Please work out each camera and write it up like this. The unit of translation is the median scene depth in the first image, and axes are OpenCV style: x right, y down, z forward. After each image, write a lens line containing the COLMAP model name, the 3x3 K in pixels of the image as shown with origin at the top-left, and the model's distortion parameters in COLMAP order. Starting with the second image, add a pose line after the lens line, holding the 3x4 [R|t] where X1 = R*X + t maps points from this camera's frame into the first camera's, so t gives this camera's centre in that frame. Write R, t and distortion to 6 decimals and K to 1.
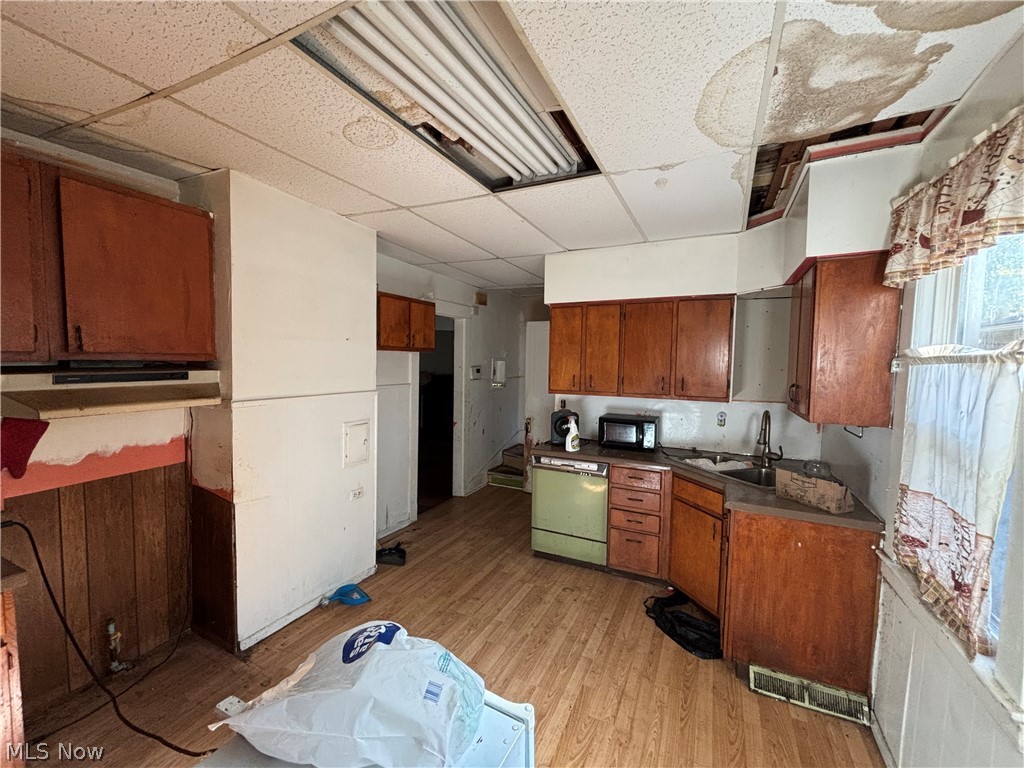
lens RADIAL K [[415.7, 0, 512.8], [0, 415.7, 385.4], [0, 0, 1]] dist [0.010990, -0.002042]
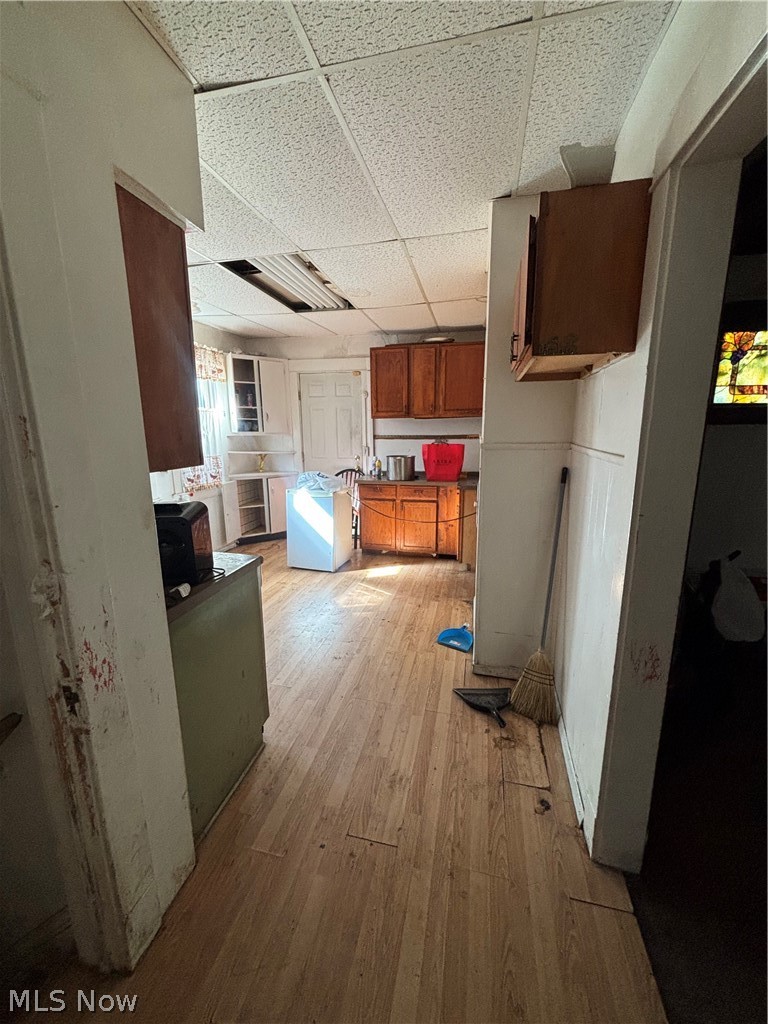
lens RADIAL K [[415.7, 0, 383.5], [0, 415.7, 514.0], [0, 0, 1]] dist [0.010990, -0.002042]
pose [[-0.974500, 0.034293, -0.221750, 0.009735], [-0.024993, 0.965515, 0.259146, -0.072685], [0.222990, 0.258081, -0.940037, 2.351932]]
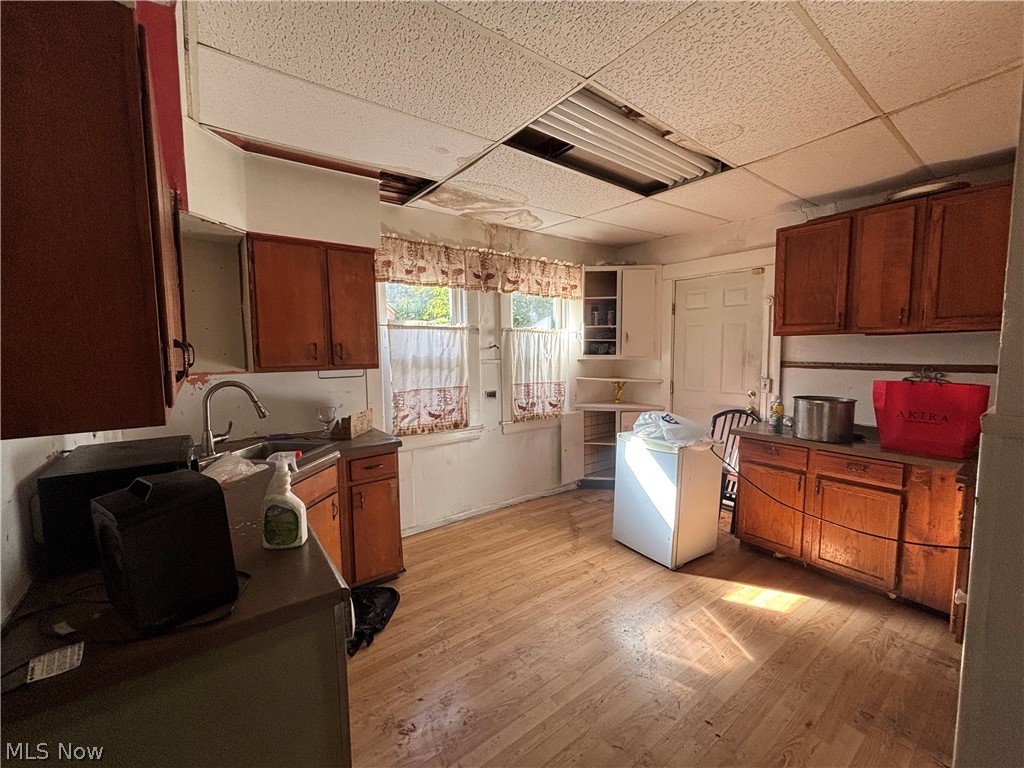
lens RADIAL K [[415.7, 0, 513.3], [0, 415.7, 383.6], [0, 0, 1]] dist [0.010990, -0.002042]
pose [[-0.889020, -0.051546, 0.454957, -0.296067], [0.015779, 0.989604, 0.142954, -0.047183], [-0.457596, 0.134268, -0.878964, 1.813231]]
